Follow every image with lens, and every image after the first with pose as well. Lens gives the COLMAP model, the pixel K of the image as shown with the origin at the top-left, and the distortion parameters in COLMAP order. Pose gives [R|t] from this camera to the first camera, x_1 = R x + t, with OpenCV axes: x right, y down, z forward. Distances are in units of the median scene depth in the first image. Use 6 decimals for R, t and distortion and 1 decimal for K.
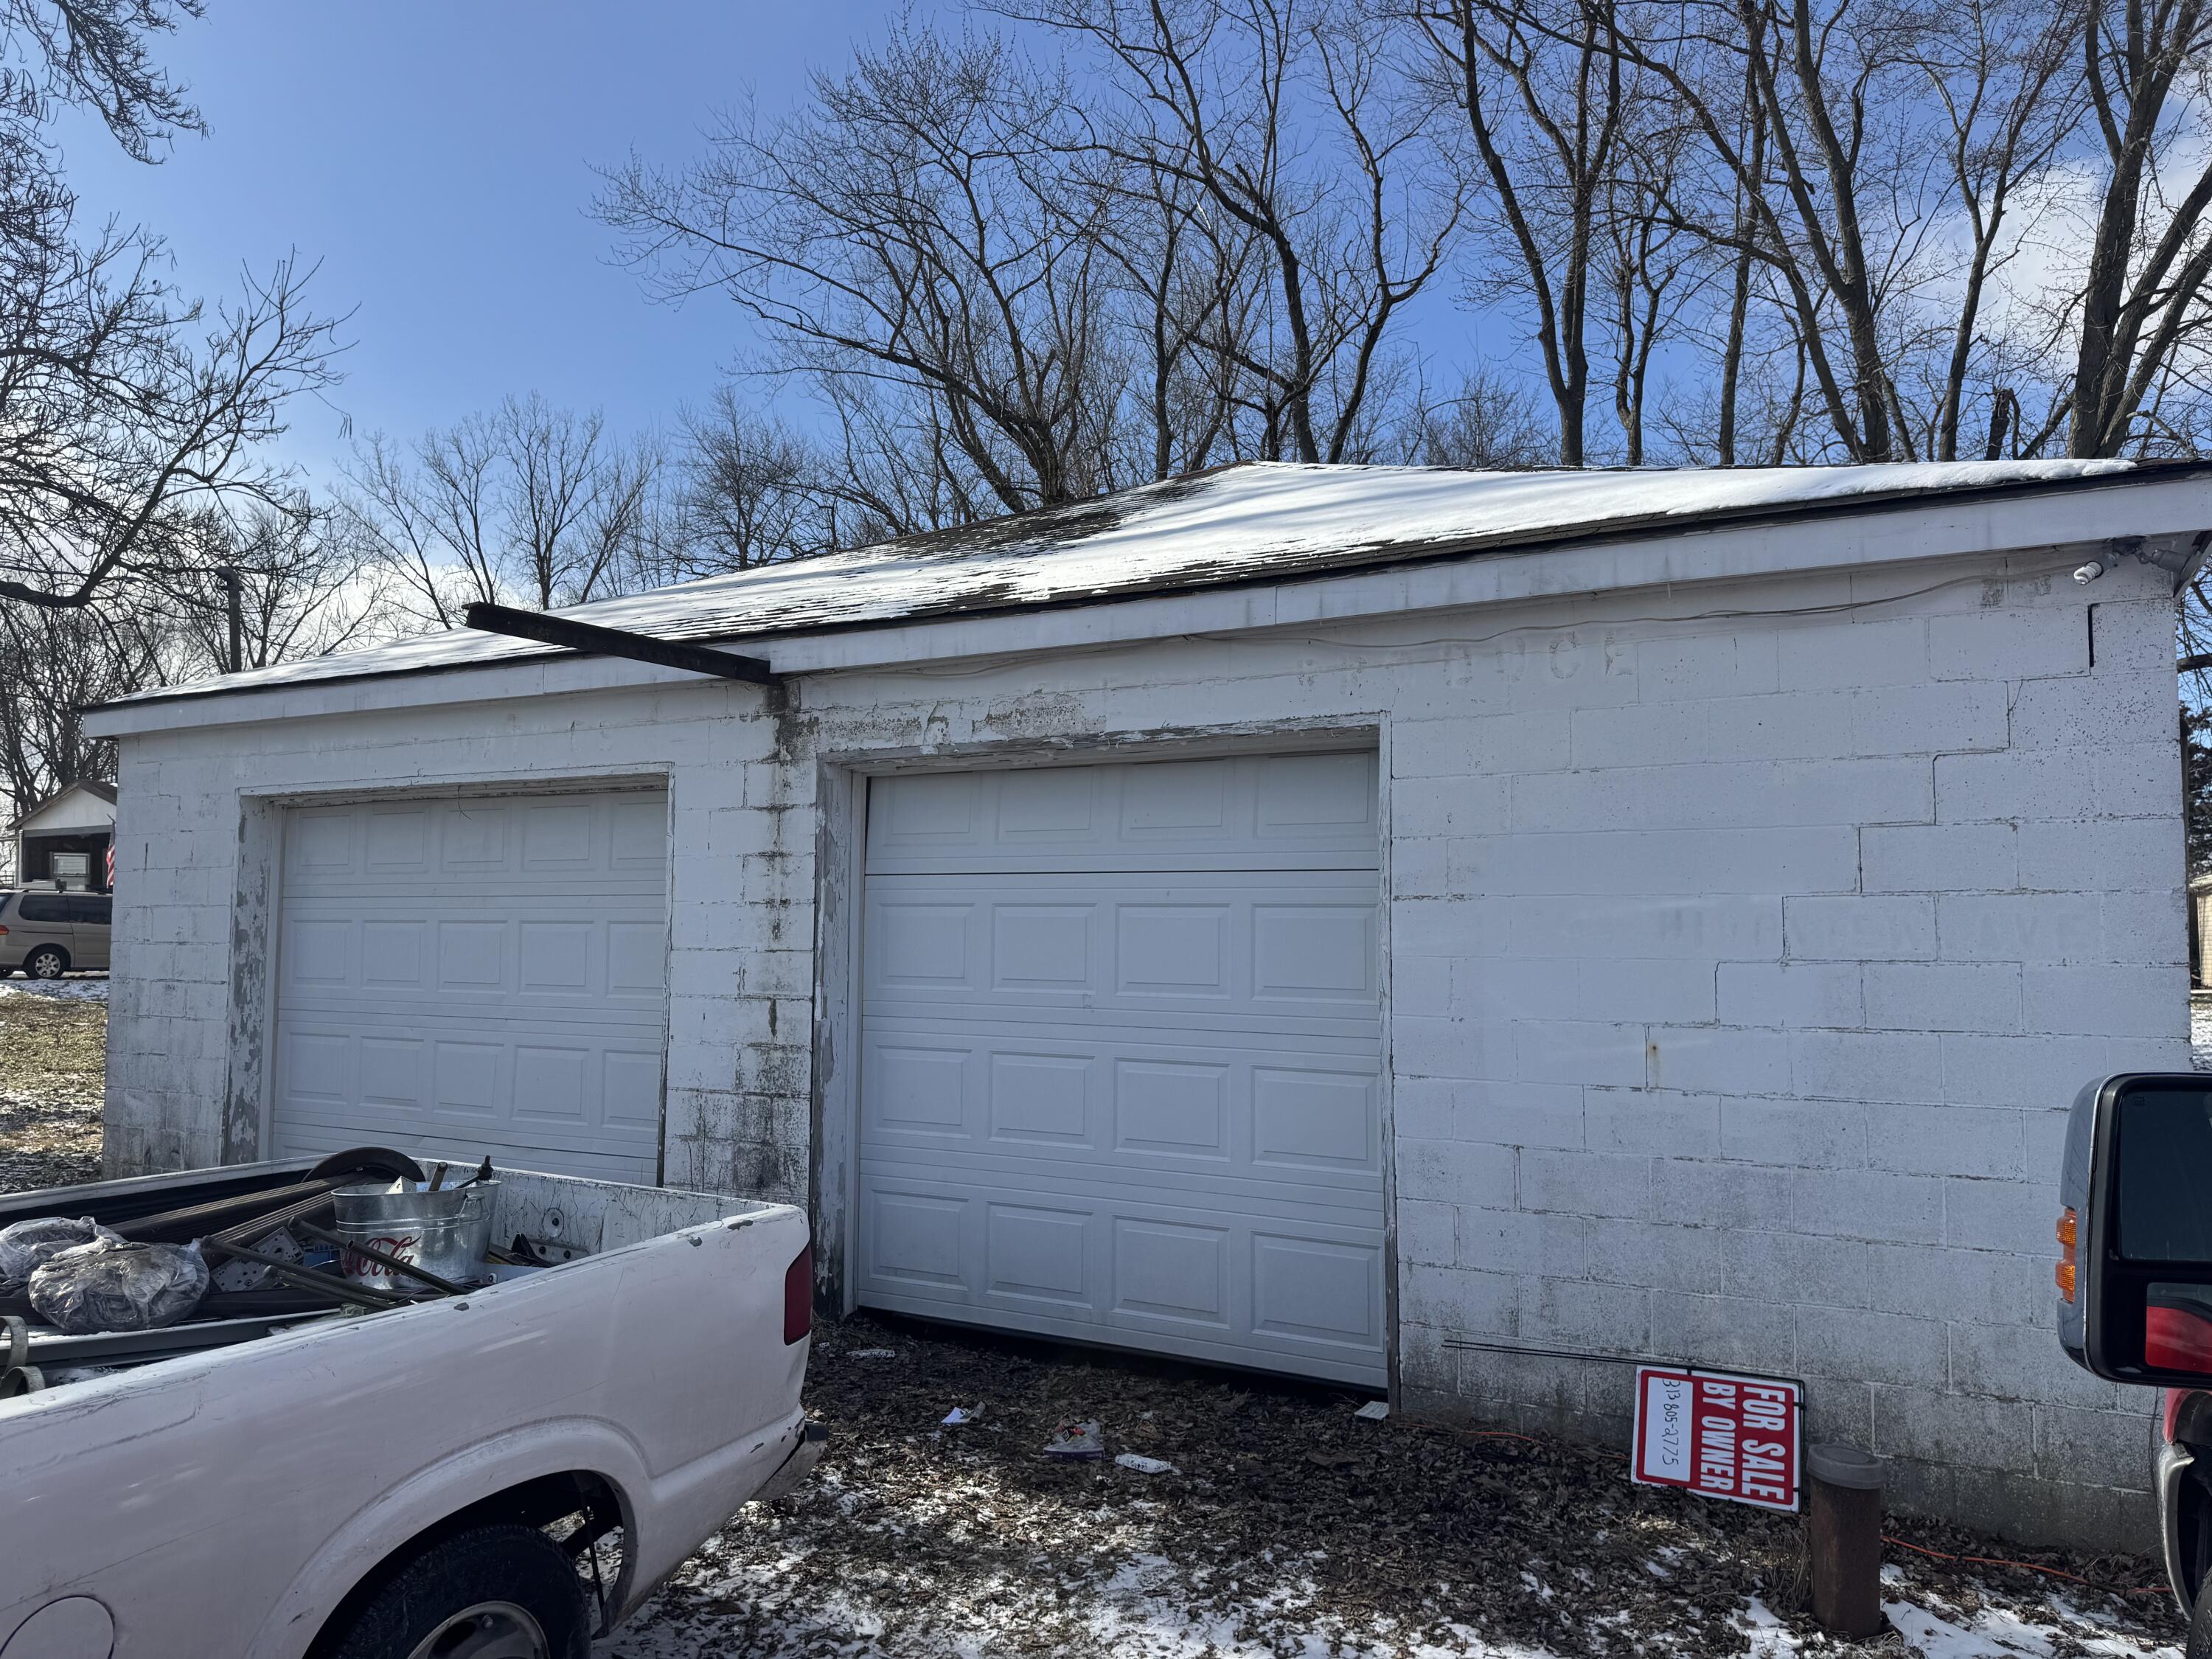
lens RADIAL K [[1534.3, 0, 1103.7], [0, 1534.3, 829.9], [0, 0, 1]] dist [0.006413, 0.000334]
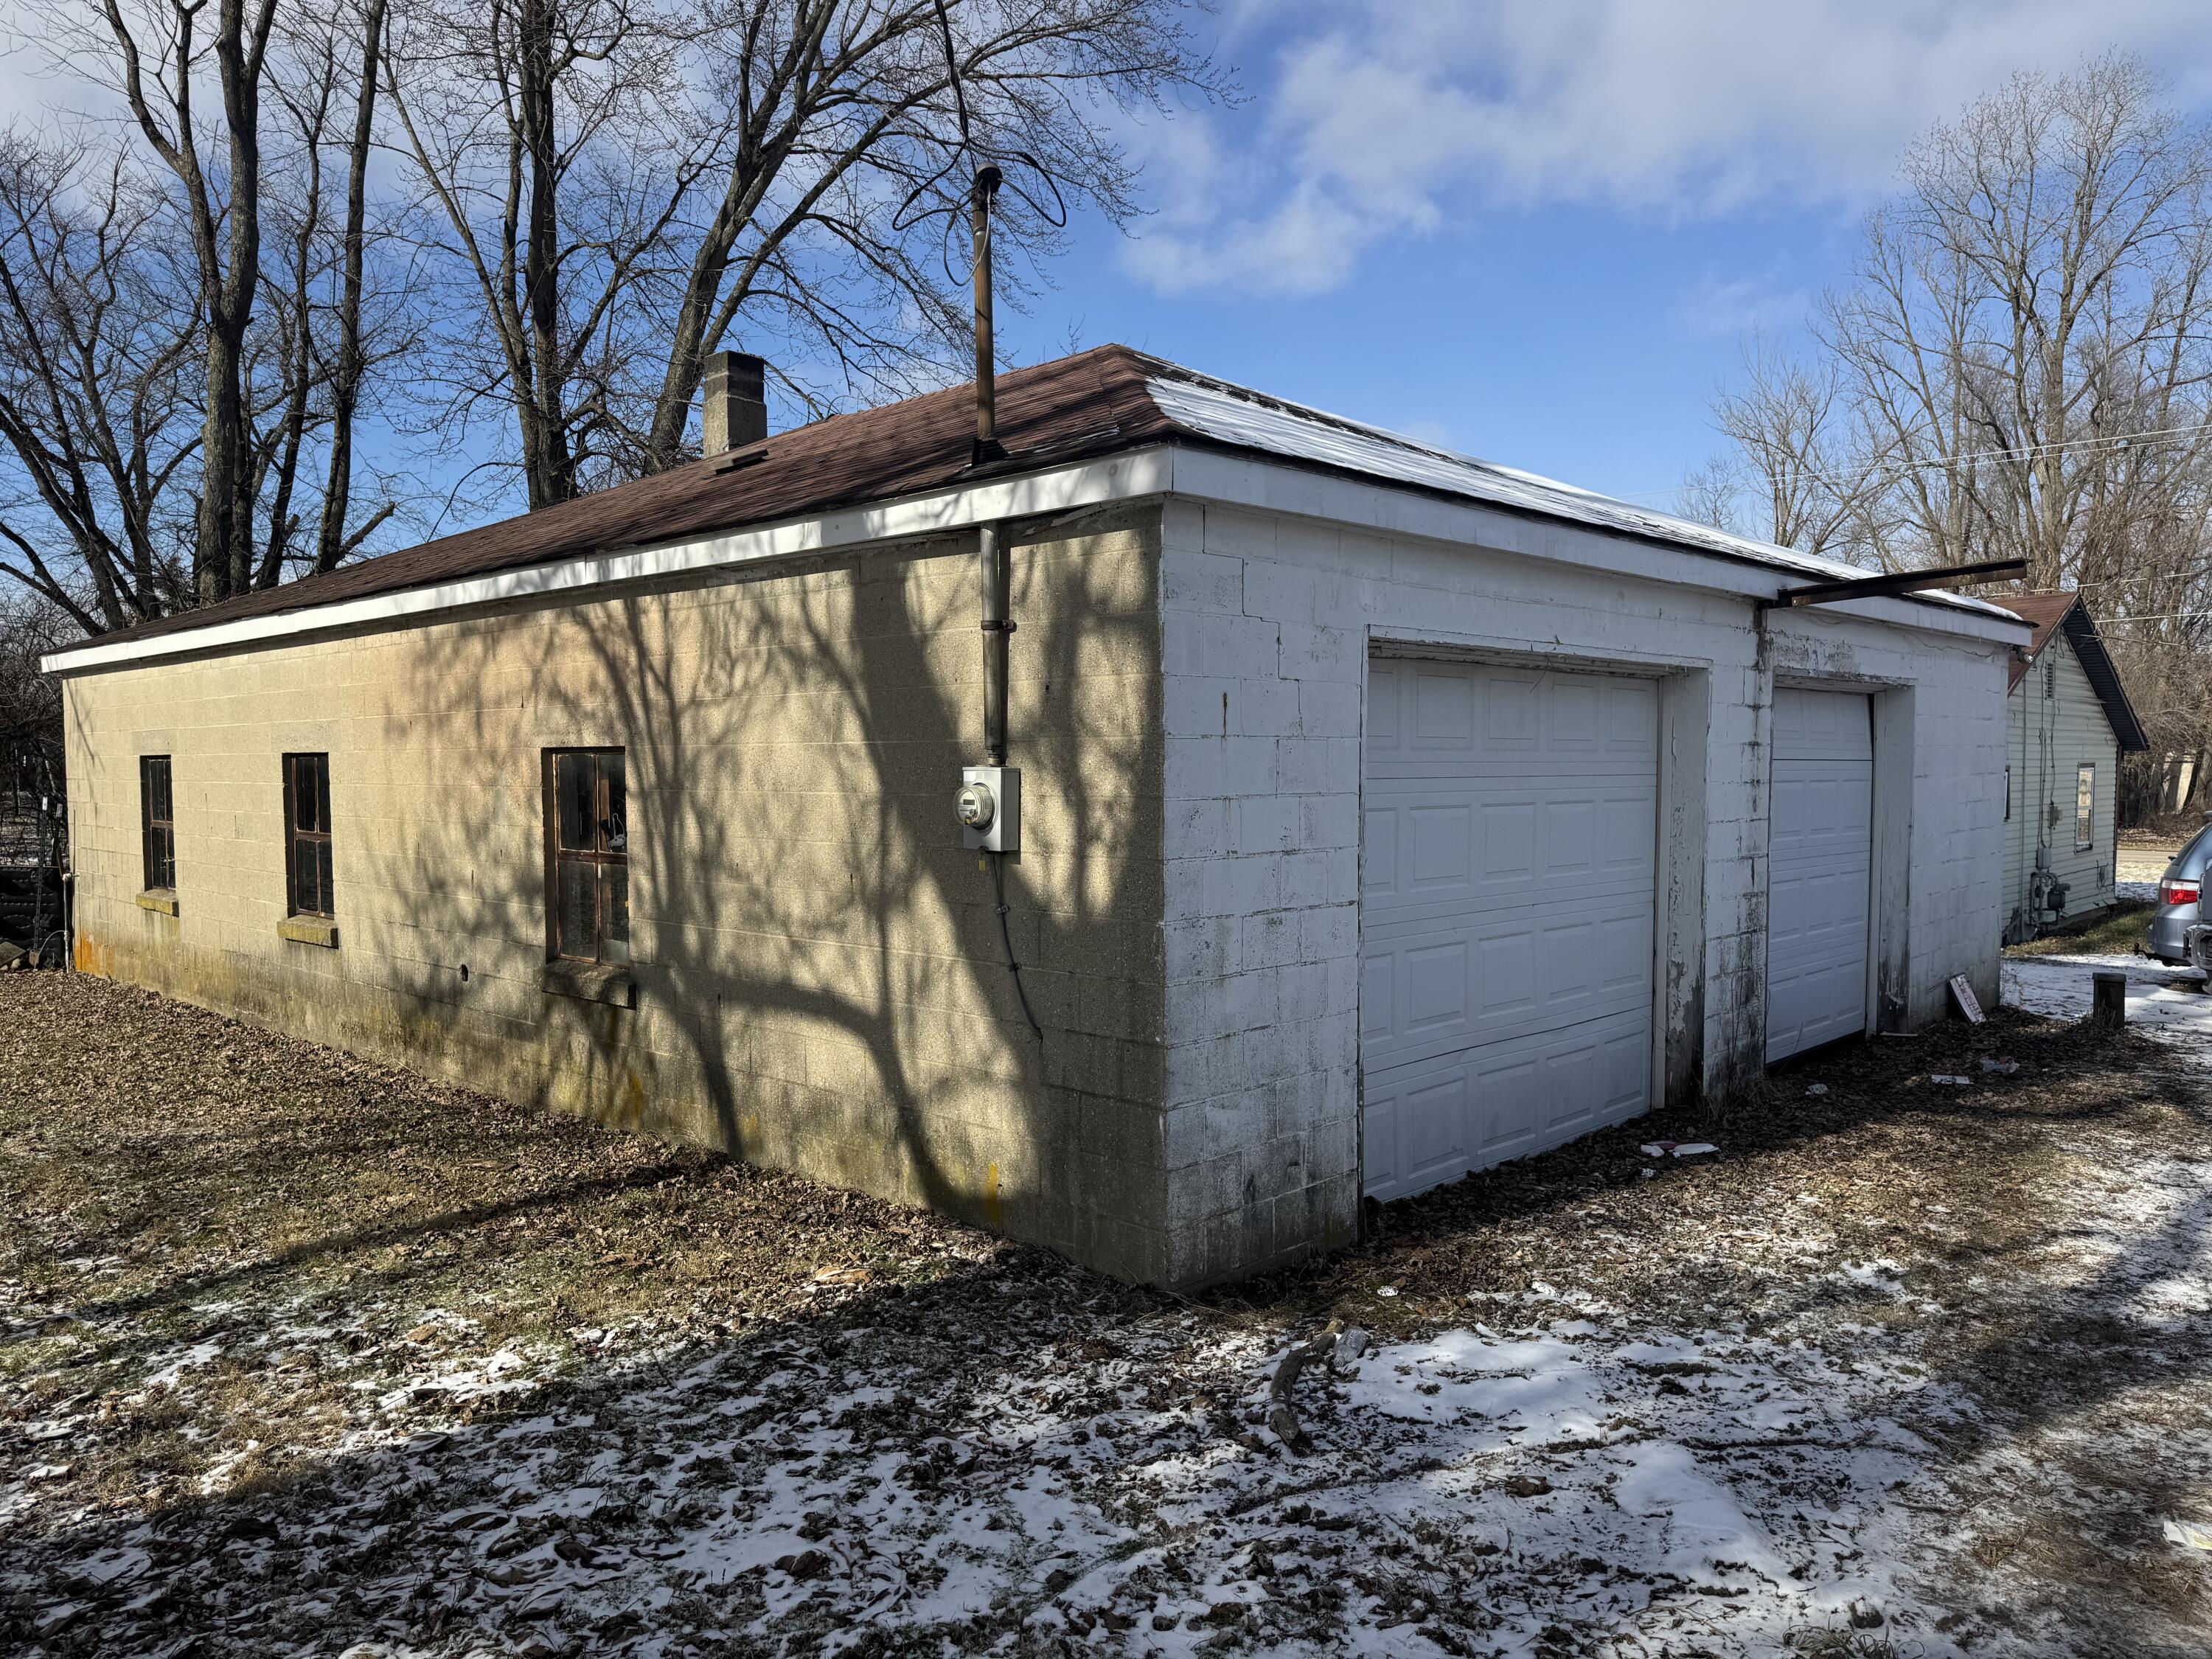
lens RADIAL K [[1534.3, 0, 1109.2], [0, 1534.3, 841.7], [0, 0, 1]] dist [0.006413, 0.000334]
pose [[0.311944, -0.053067, 0.948617, -1.333807], [-0.056819, 0.995610, 0.074380, 0.027108], [-0.948400, -0.077102, 0.307560, 0.939479]]
